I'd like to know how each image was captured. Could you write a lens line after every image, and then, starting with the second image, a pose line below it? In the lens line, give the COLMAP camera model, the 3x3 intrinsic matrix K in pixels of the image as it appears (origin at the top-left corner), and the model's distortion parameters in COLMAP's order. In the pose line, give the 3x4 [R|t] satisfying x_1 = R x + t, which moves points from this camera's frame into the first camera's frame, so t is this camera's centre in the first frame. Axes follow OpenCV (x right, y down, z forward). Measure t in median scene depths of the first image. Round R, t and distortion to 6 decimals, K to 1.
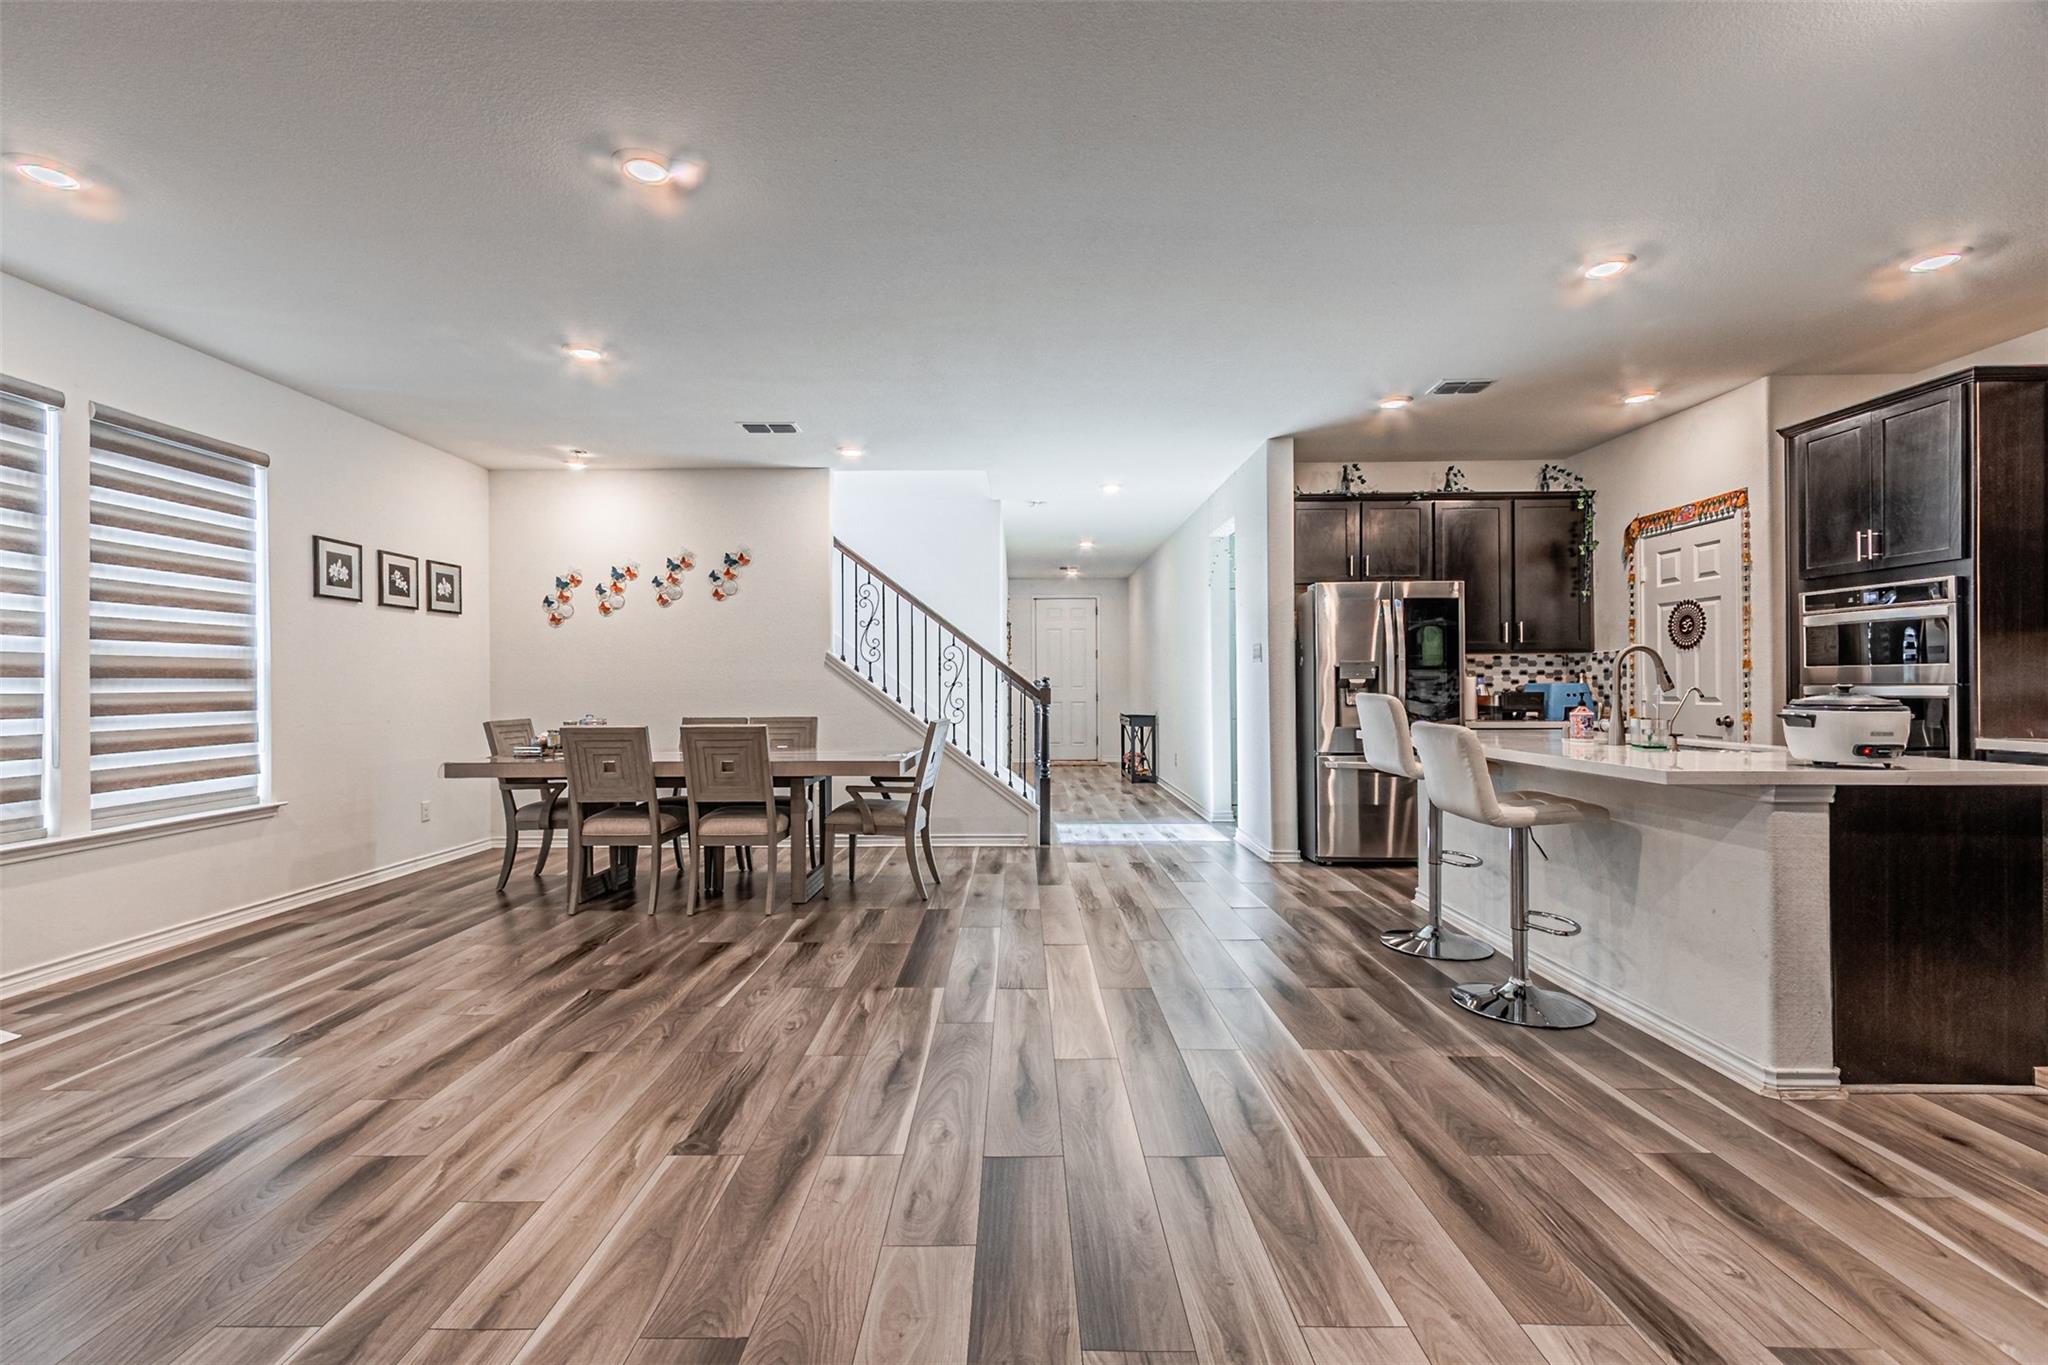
lens RADIAL K [[892.6, 0, 998.5], [0, 892.6, 683.6], [0, 0, 1]] dist [0.009461, -0.005802]
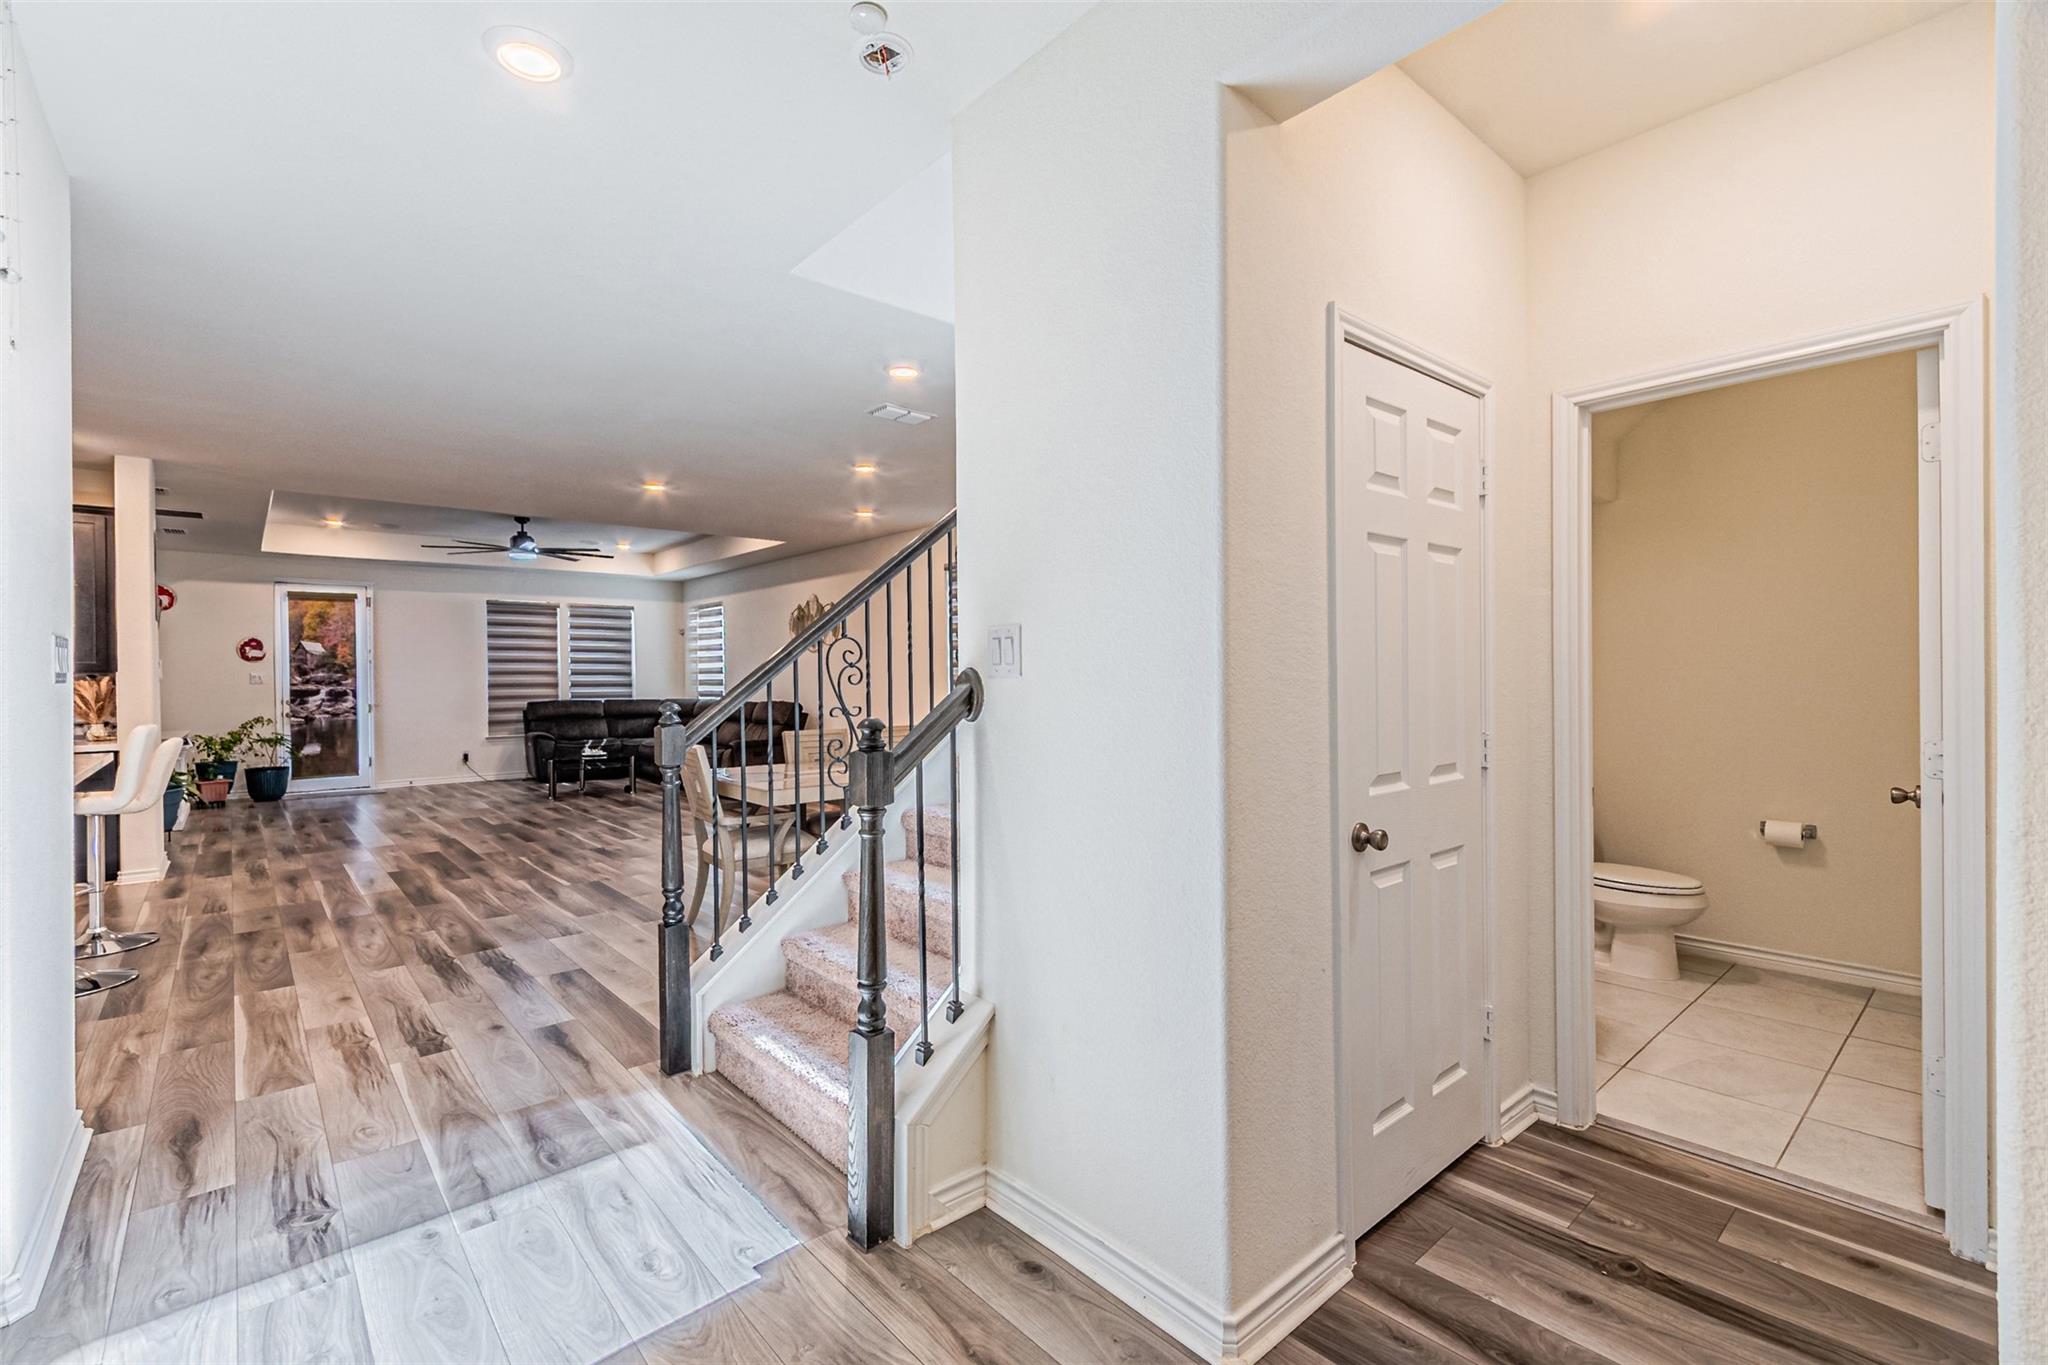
lens RADIAL K [[902.9, 0, 1020.0], [0, 902.9, 700.4], [0, 0, 1]] dist [0.000890, -0.000016]
pose [[-0.737044, 0.030279, -0.675166, 0.315721], [0.013855, 0.999463, 0.029698, -0.027037], [0.675703, 0.012534, -0.737068, 2.027611]]
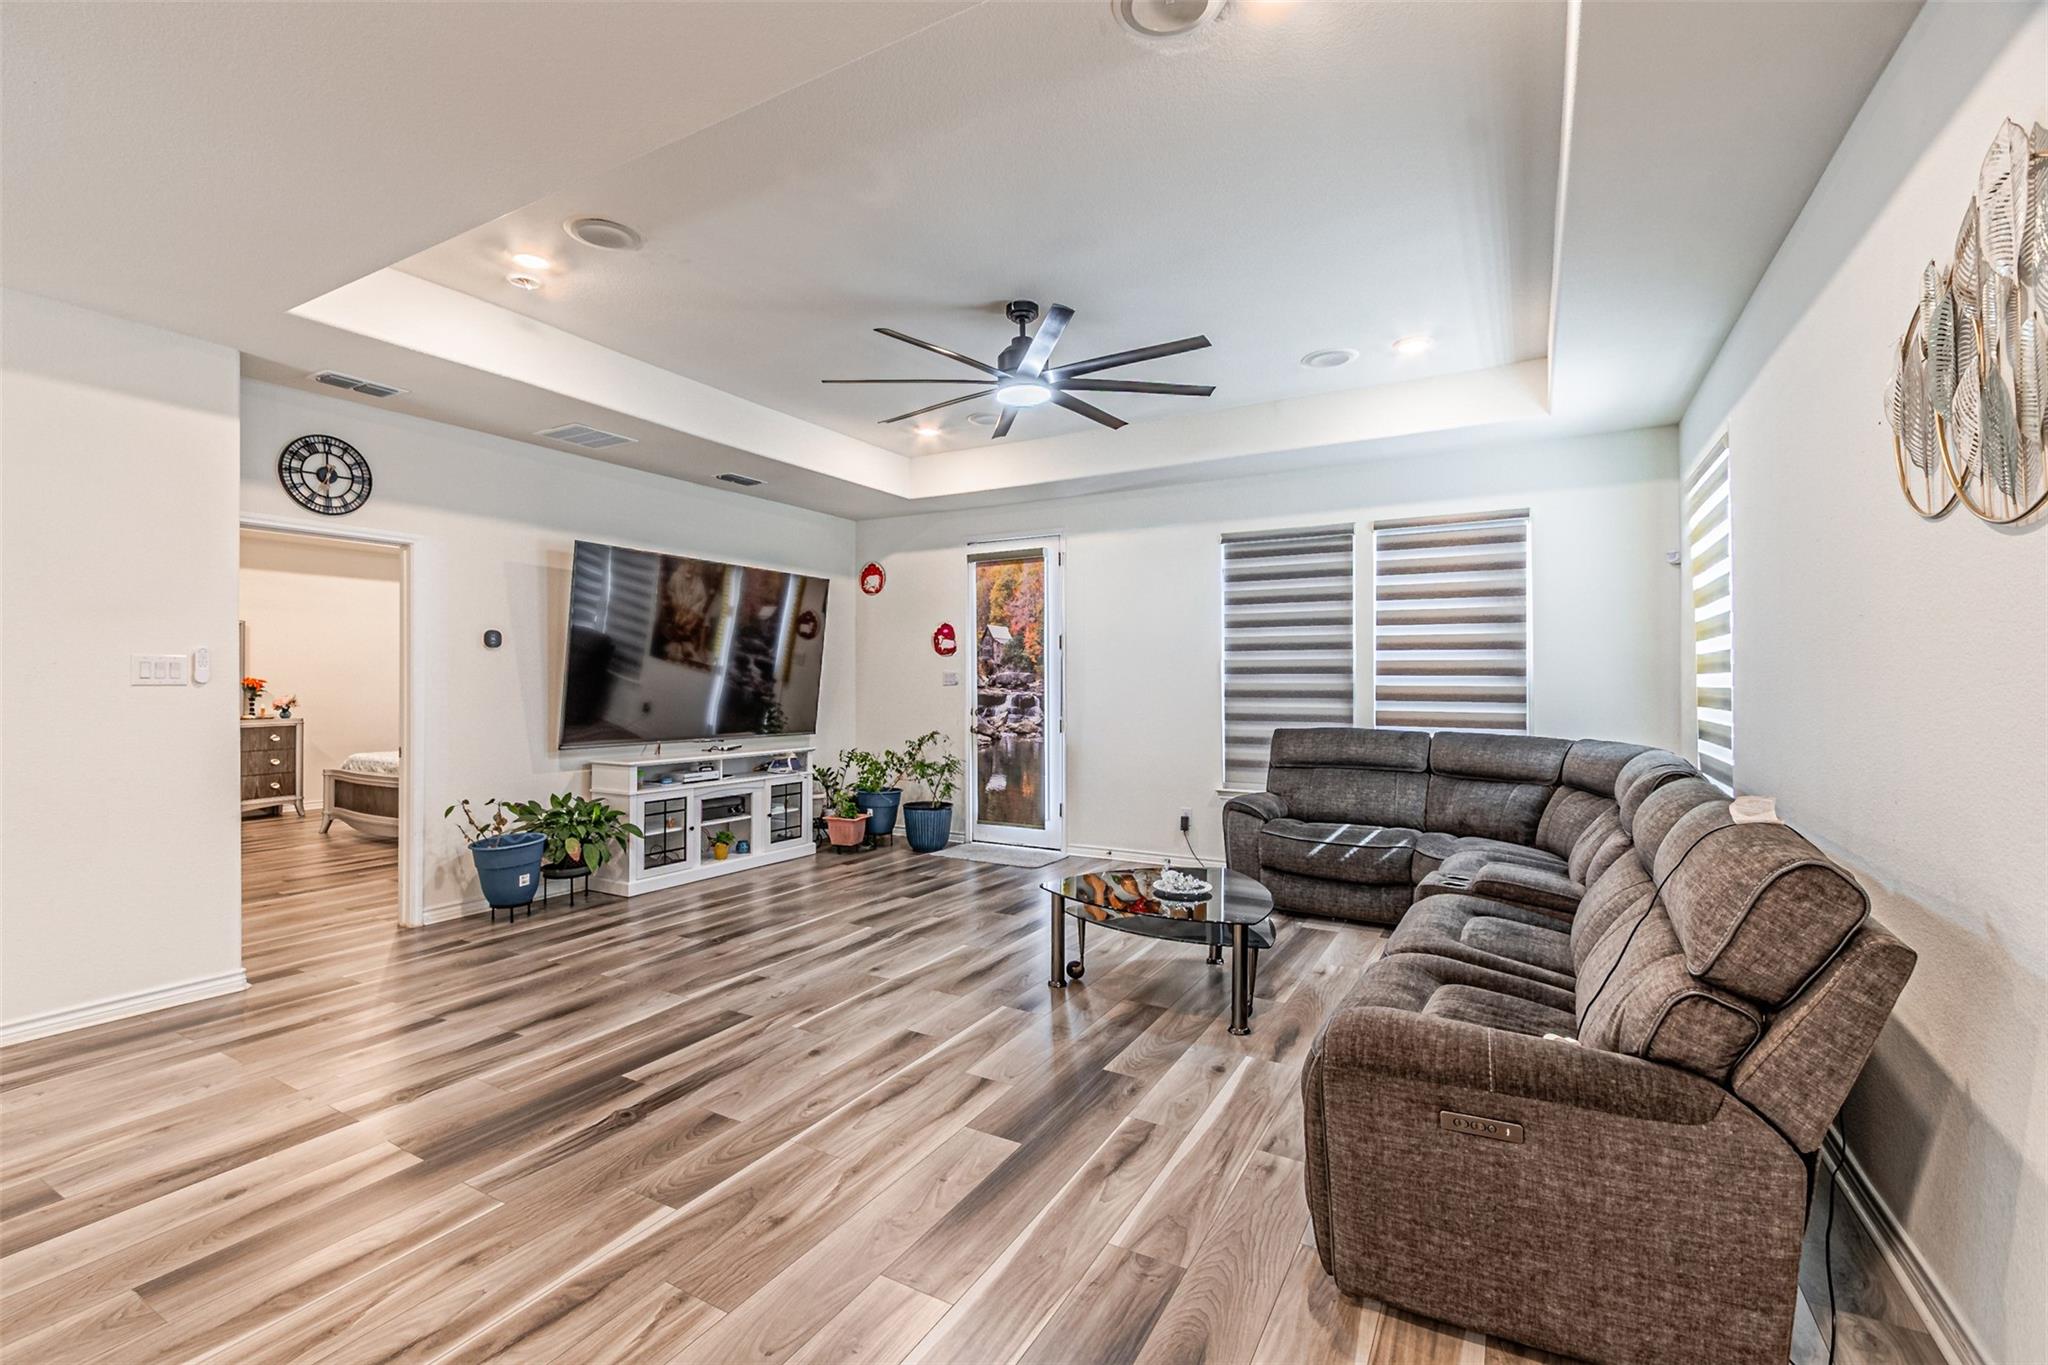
lens RADIAL K [[892.6, 0, 998.5], [0, 892.6, 683.6], [0, 0, 1]] dist [0.009461, -0.005802]
pose [[-0.873225, 0.004852, 0.487293, -0.642563], [0.004972, 0.999987, -0.001047, -0.029680], [-0.487292, 0.001509, -0.873238, 0.508388]]
